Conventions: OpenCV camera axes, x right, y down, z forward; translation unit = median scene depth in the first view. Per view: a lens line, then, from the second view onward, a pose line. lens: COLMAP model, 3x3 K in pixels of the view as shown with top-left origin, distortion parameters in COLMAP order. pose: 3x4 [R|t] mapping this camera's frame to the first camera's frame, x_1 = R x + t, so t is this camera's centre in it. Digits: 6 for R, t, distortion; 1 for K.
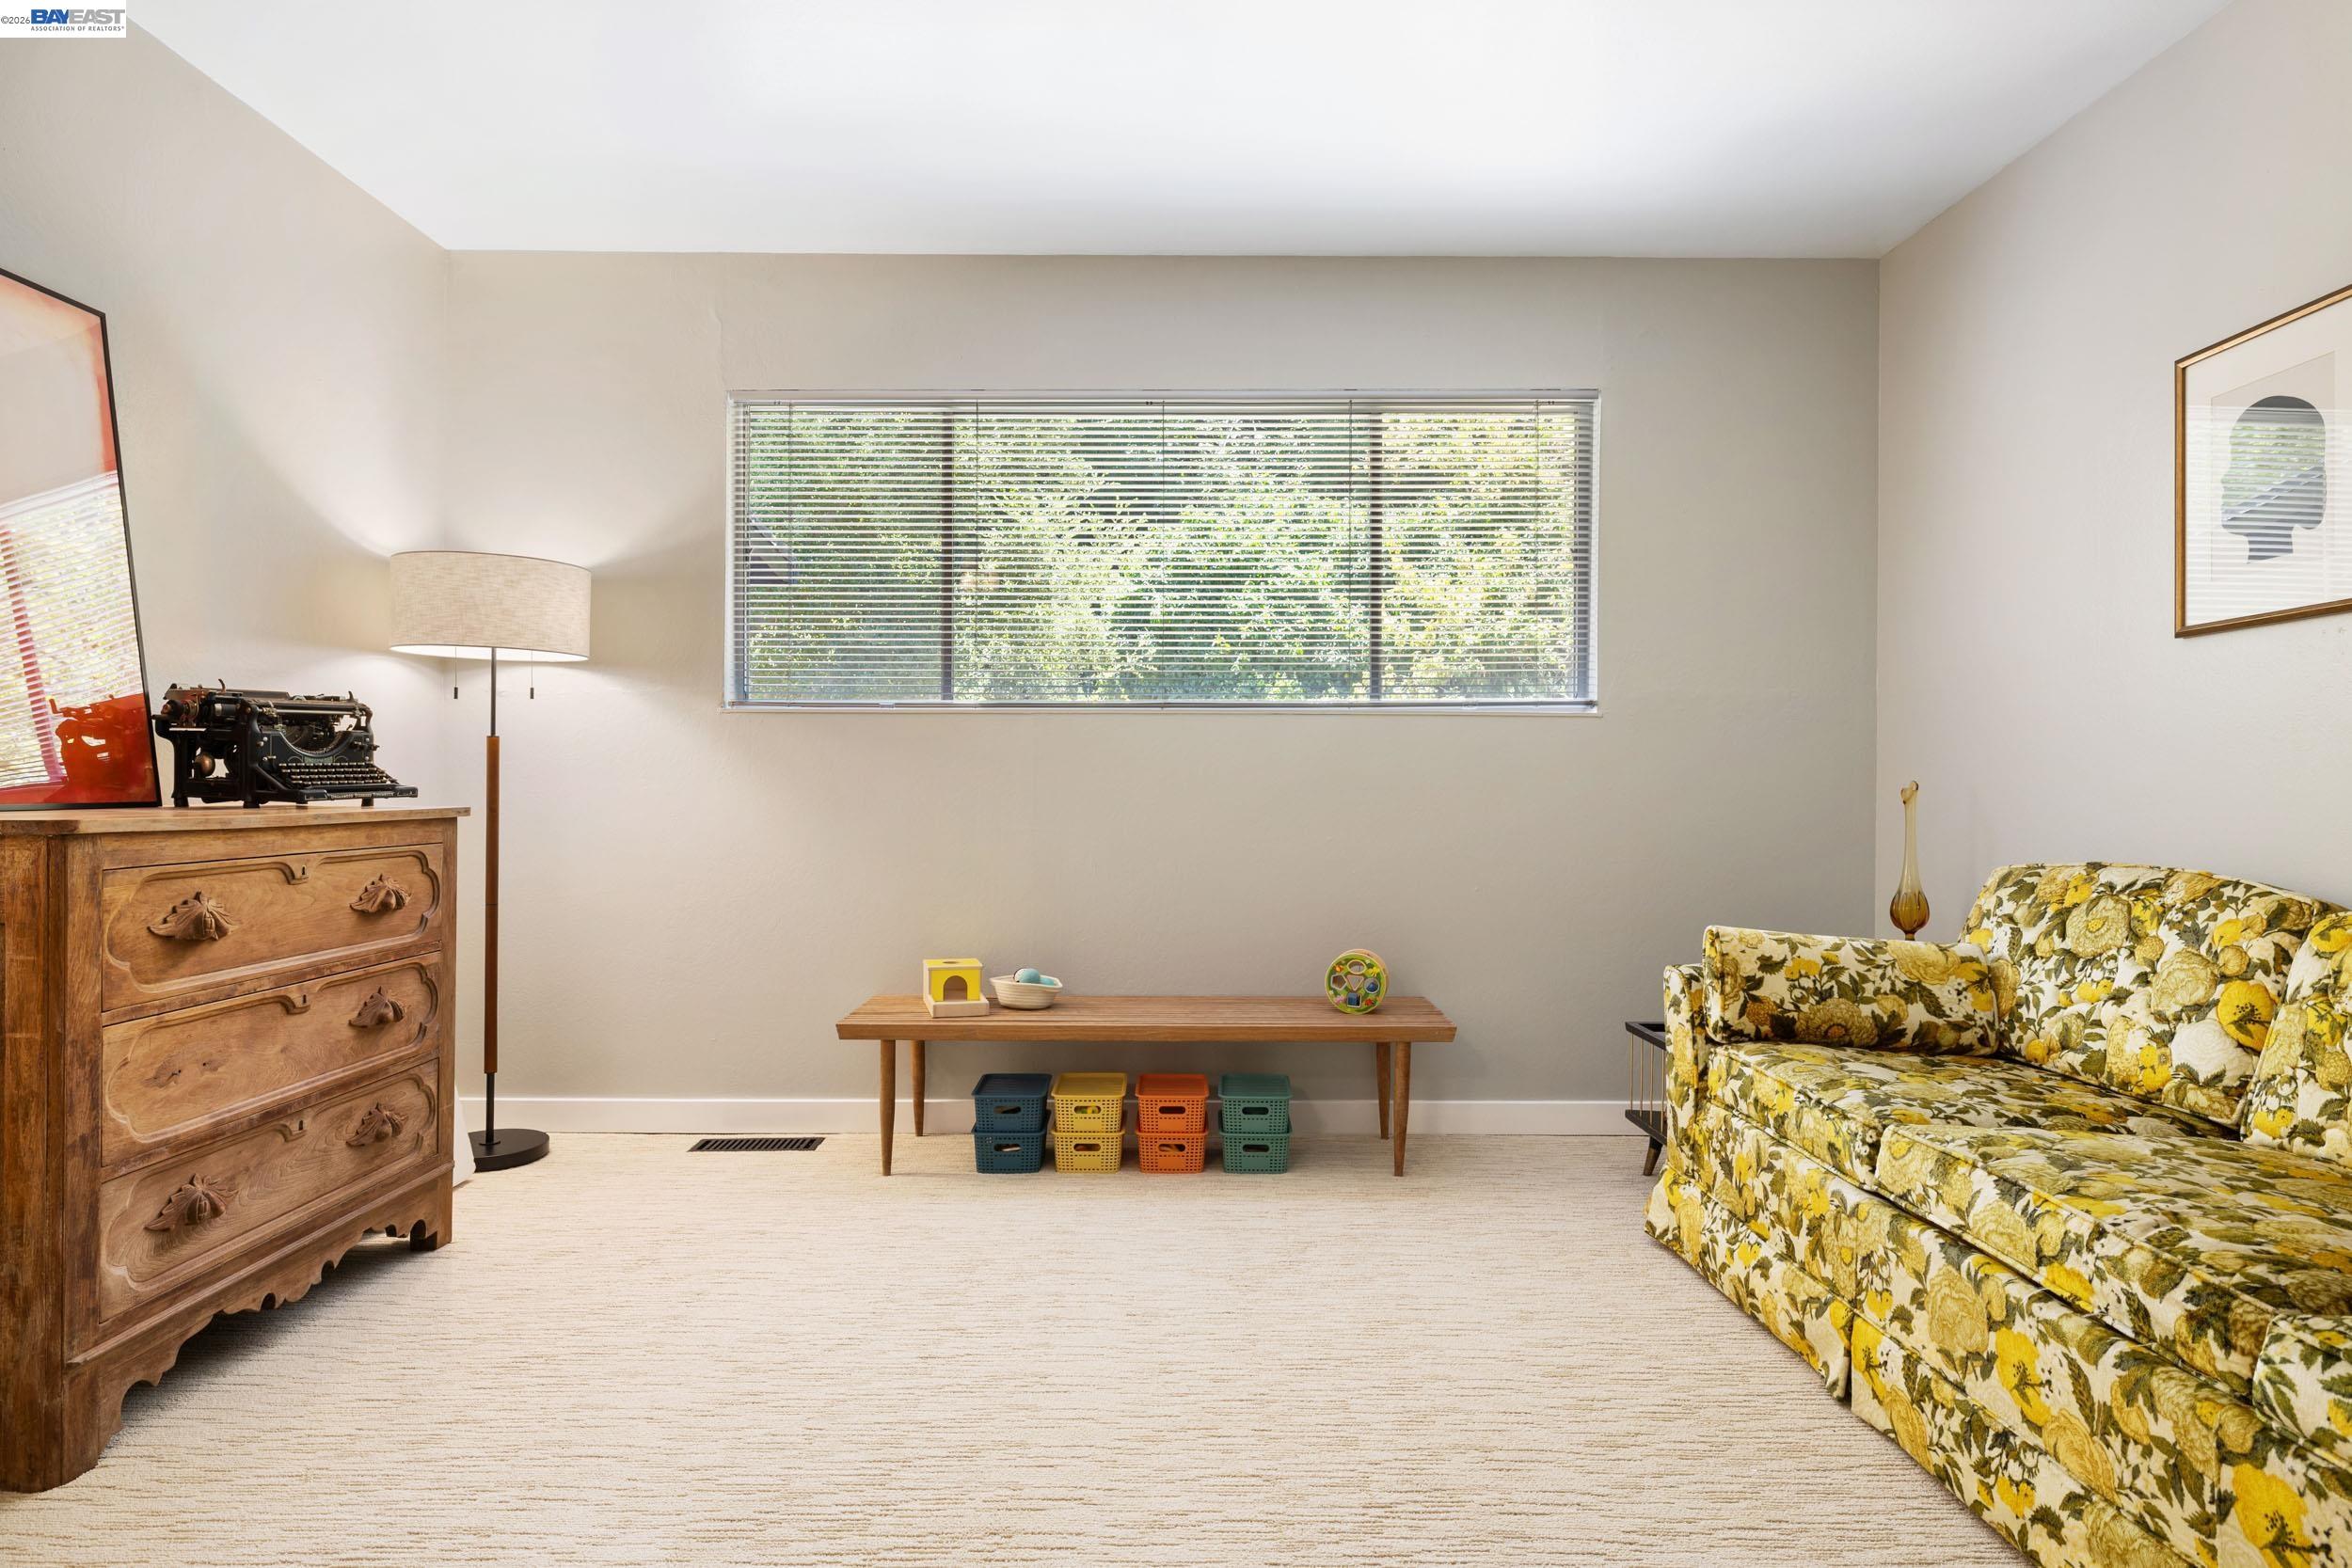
lens RADIAL K [[1354.2, 0, 1176.0], [0, 1354.2, 784.0], [0, 0, 1]] dist [0.002503, -0.000971]
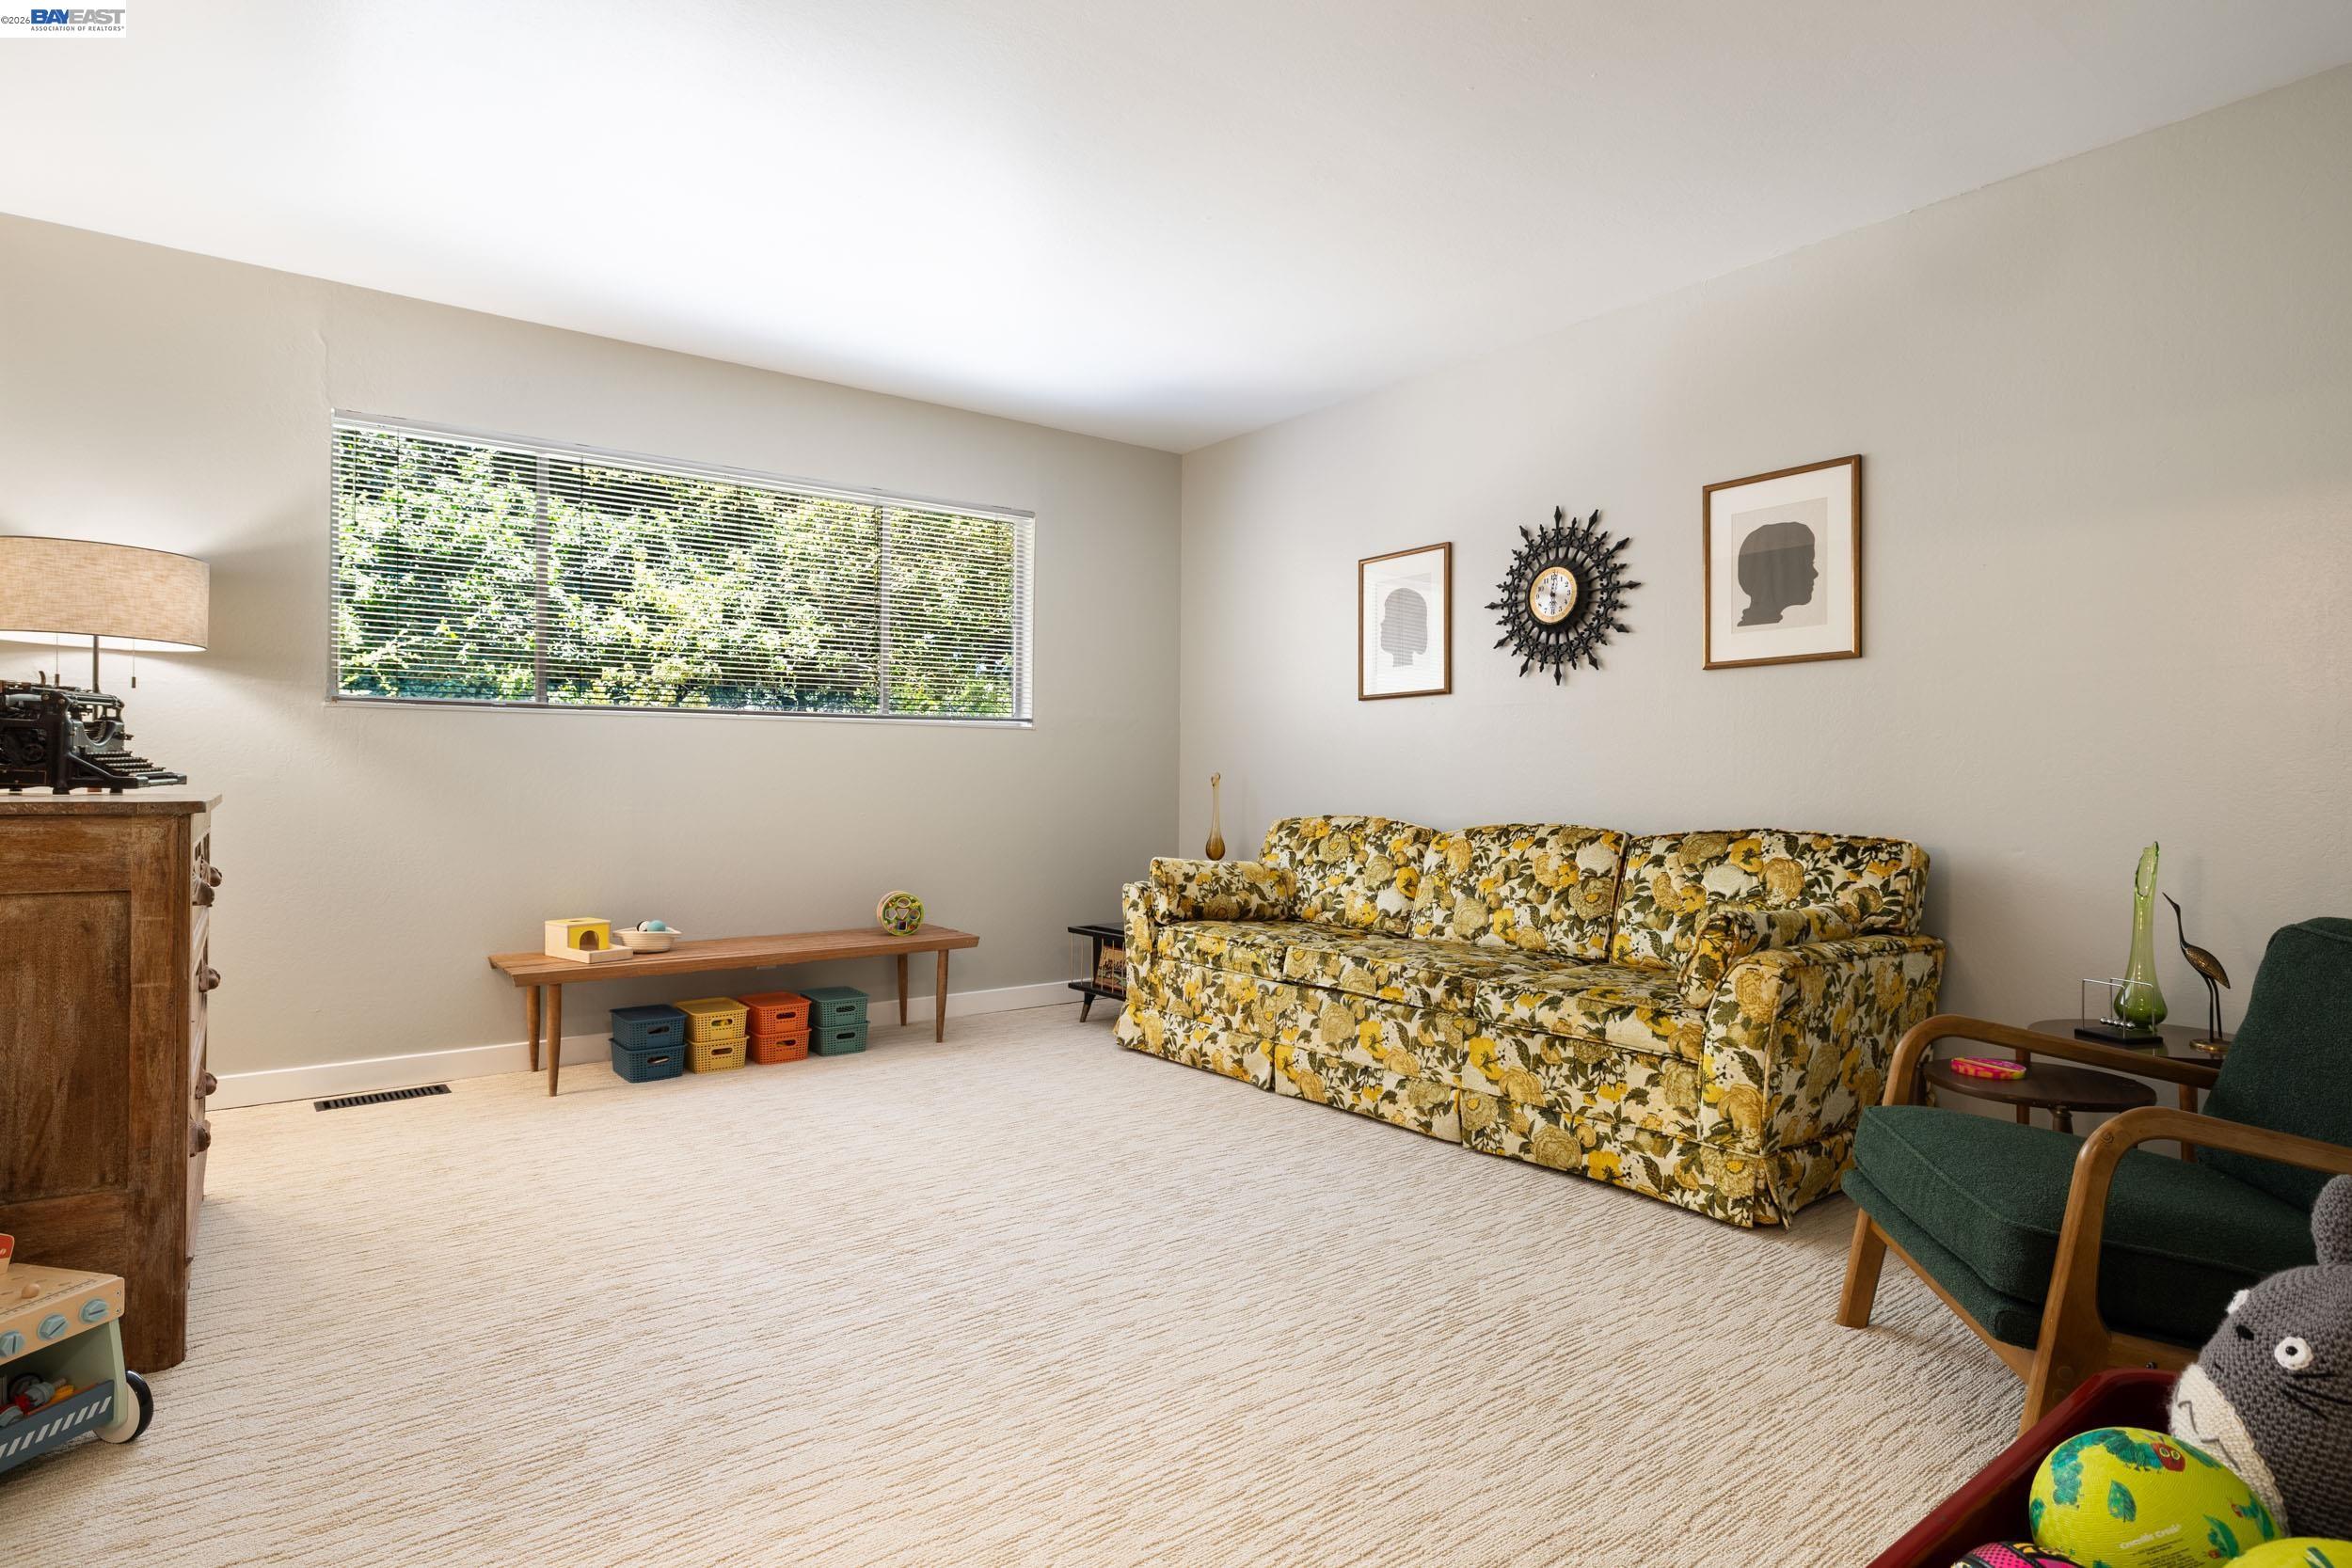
lens RADIAL K [[1258.2, 0, 1167.9], [0, 1258.2, 775.8], [0, 0, 1]] dist [-0.005199, 0.000144]
pose [[0.797554, 0.001395, 0.603246, -0.635594], [-0.001979, 0.999998, 0.000304, 0.001446], [-0.603244, -0.001436, 0.797555, -0.317055]]
